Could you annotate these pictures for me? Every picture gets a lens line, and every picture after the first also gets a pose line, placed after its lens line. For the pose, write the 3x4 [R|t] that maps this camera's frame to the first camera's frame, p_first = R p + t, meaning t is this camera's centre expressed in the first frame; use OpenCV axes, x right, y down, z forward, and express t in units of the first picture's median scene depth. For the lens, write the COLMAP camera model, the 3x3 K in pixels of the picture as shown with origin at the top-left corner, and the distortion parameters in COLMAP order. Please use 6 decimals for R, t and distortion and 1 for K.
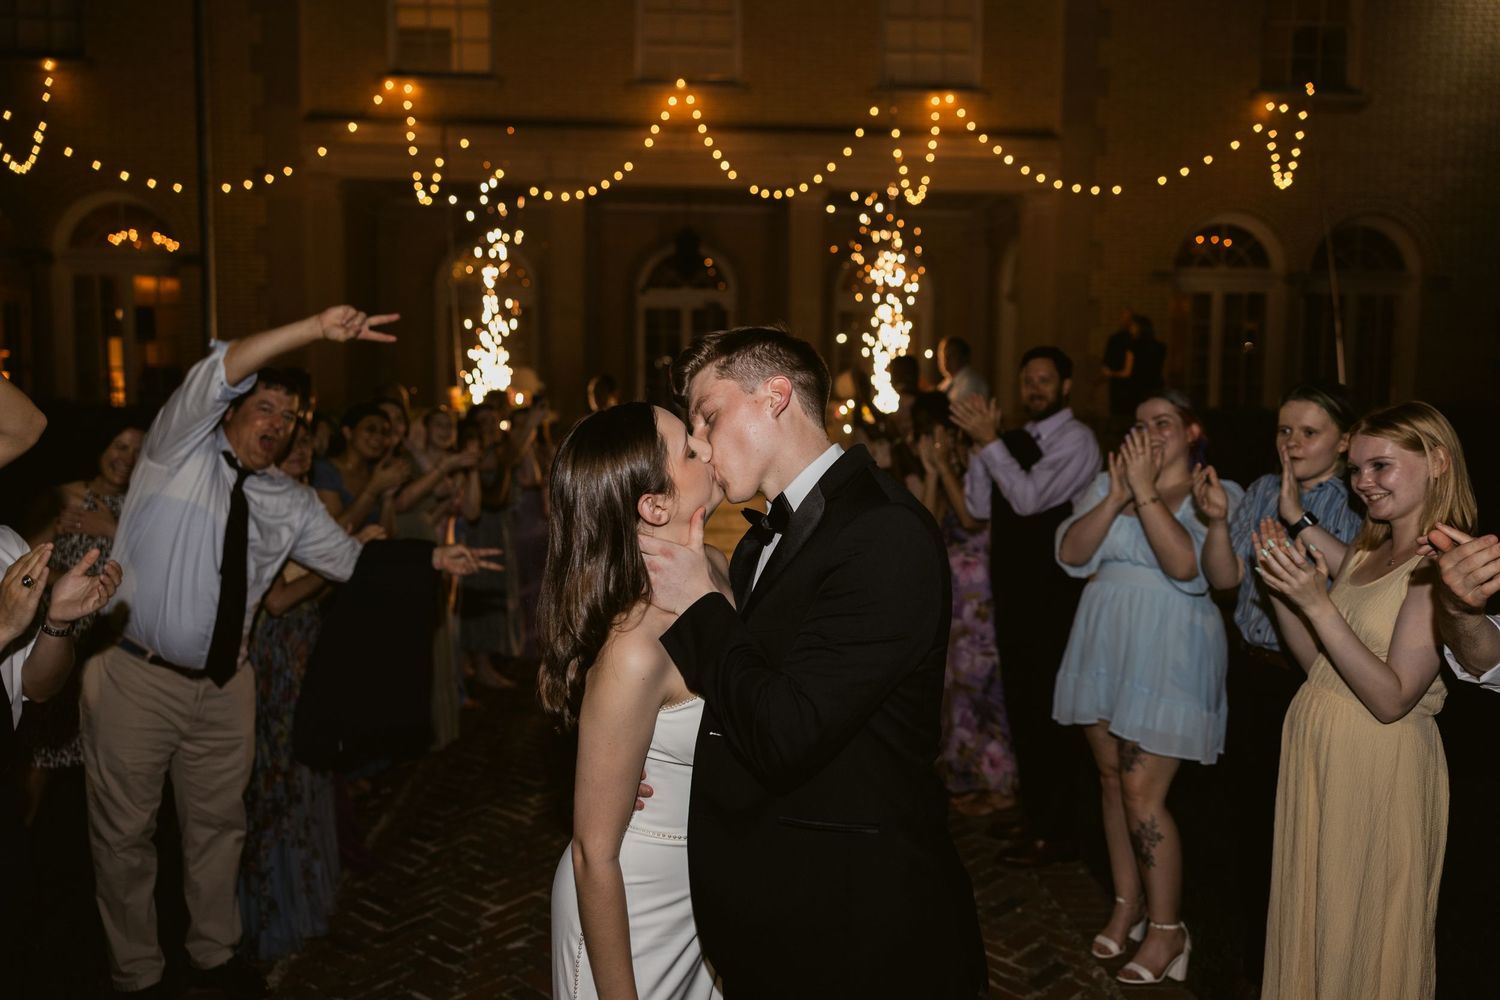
lens RADIAL K [[1198.4, 0, 762.2], [0, 1198.4, 500.4], [0, 0, 1]] dist [-0.004799, 0.004455]
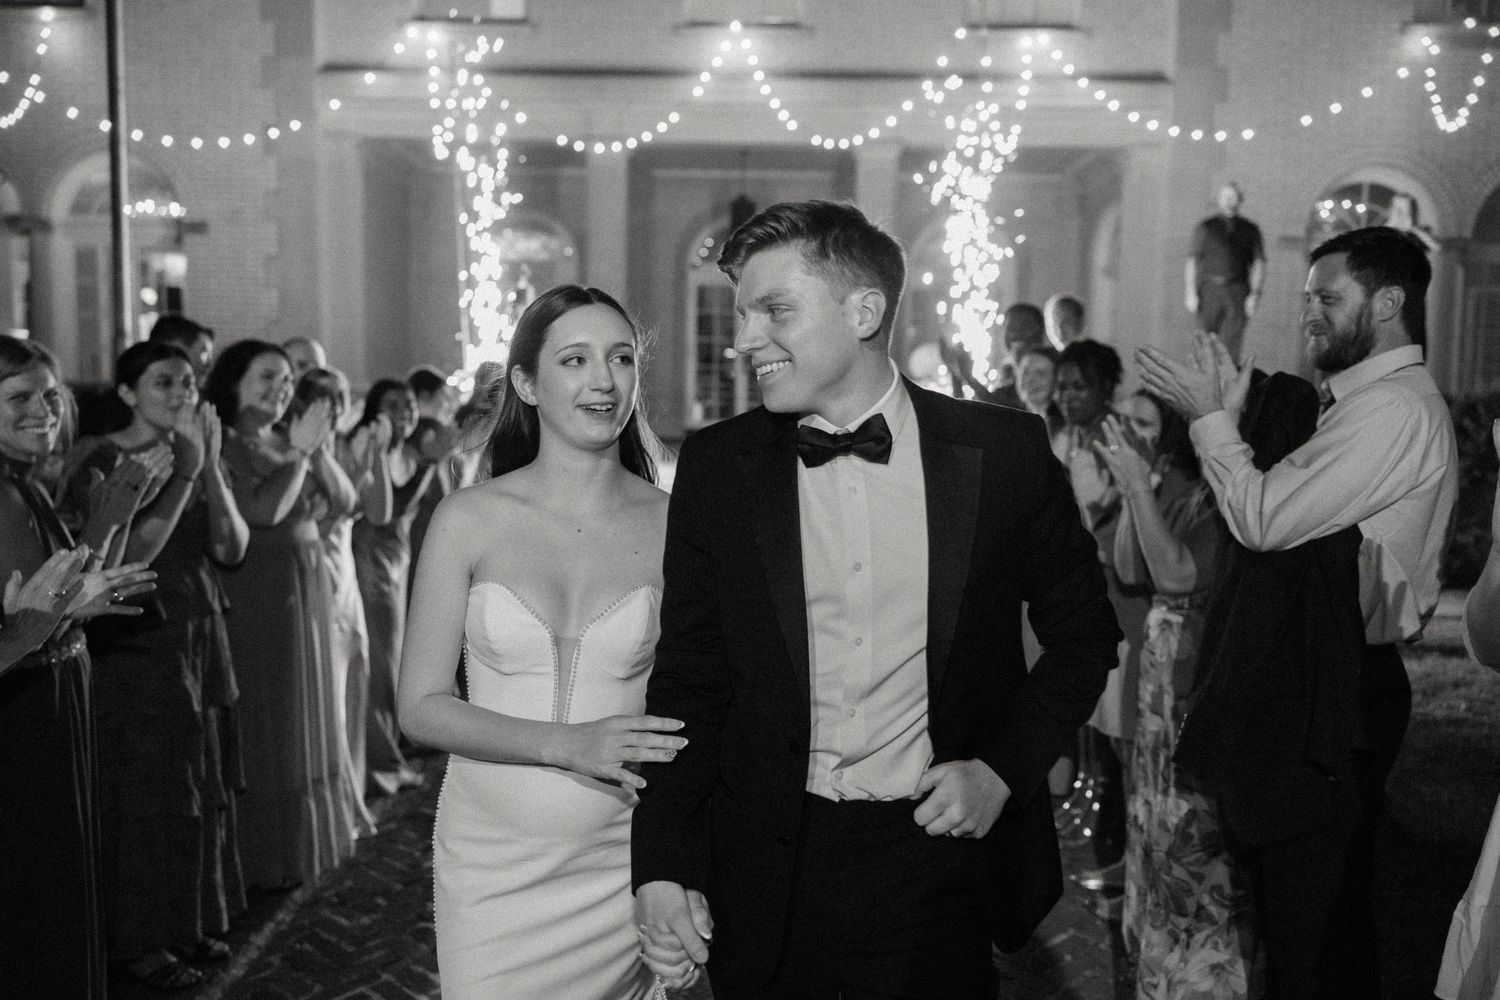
lens RADIAL K [[1195.0, 0, 750.0], [0, 1195.0, 500.0], [0, 0, 1]] dist [-0.001476, -0.005378]
pose [[0.997825, 0.010662, -0.065058, 0.003902], [-0.010362, 0.999934, 0.004952, -0.002668], [0.065106, -0.004267, 0.997869, 0.121374]]
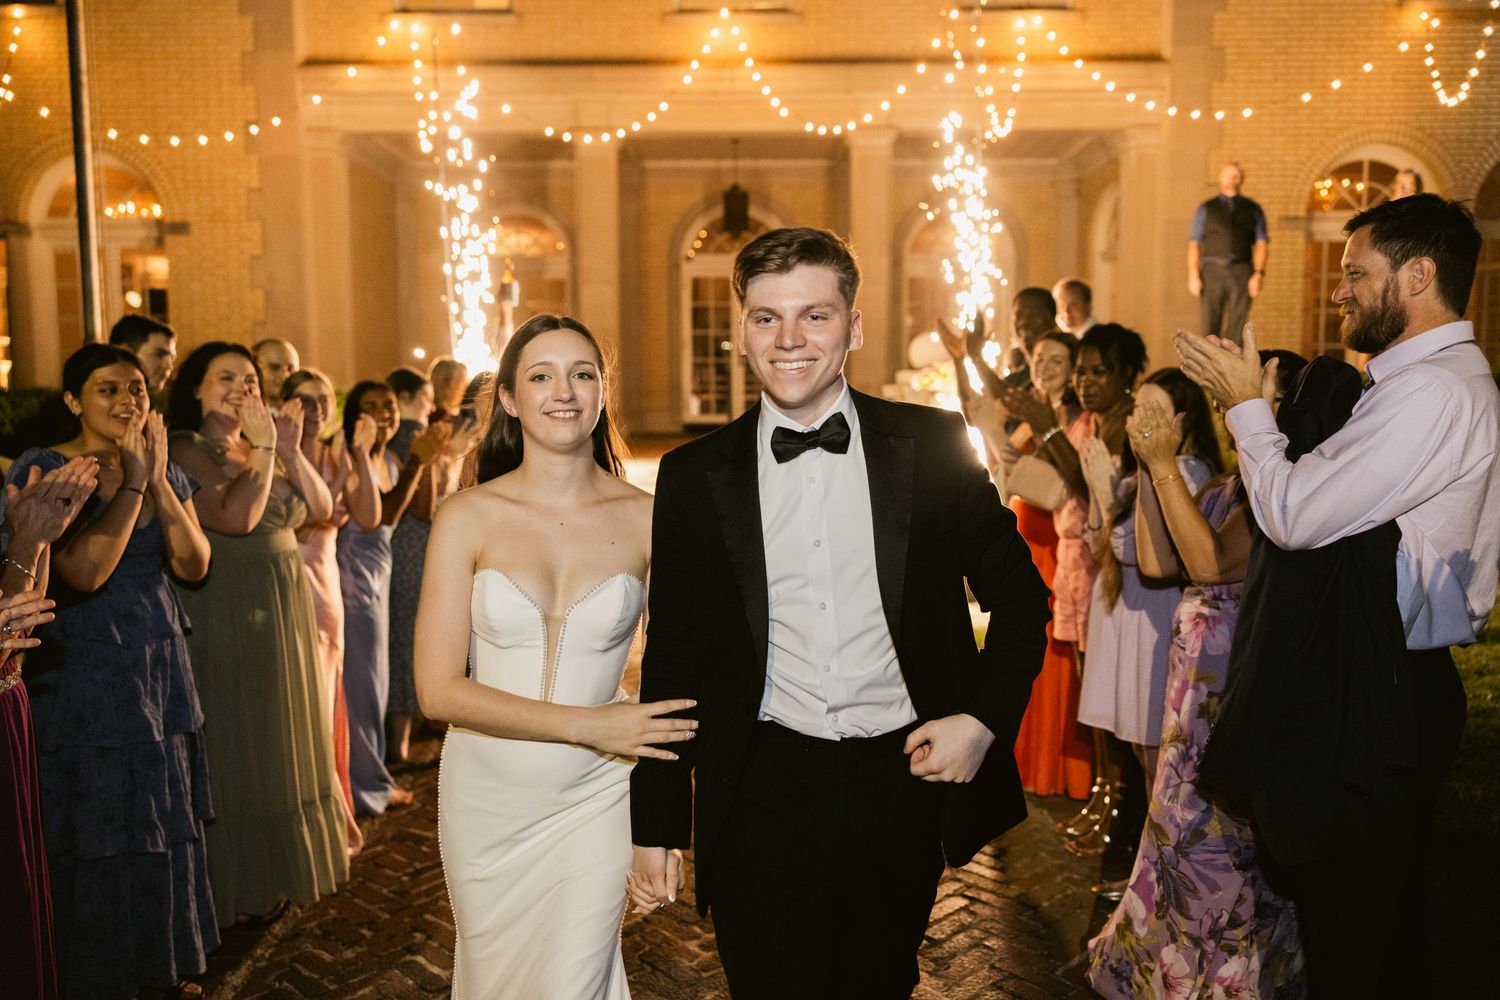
lens RADIAL K [[1198.4, 0, 762.2], [0, 1198.4, 500.4], [0, 0, 1]] dist [-0.004799, 0.004455]
pose [[0.998434, -0.010007, -0.055035, 0.003755], [0.010650, 0.999878, 0.011412, -0.003968], [0.054914, -0.011981, 0.998419, 0.132820]]
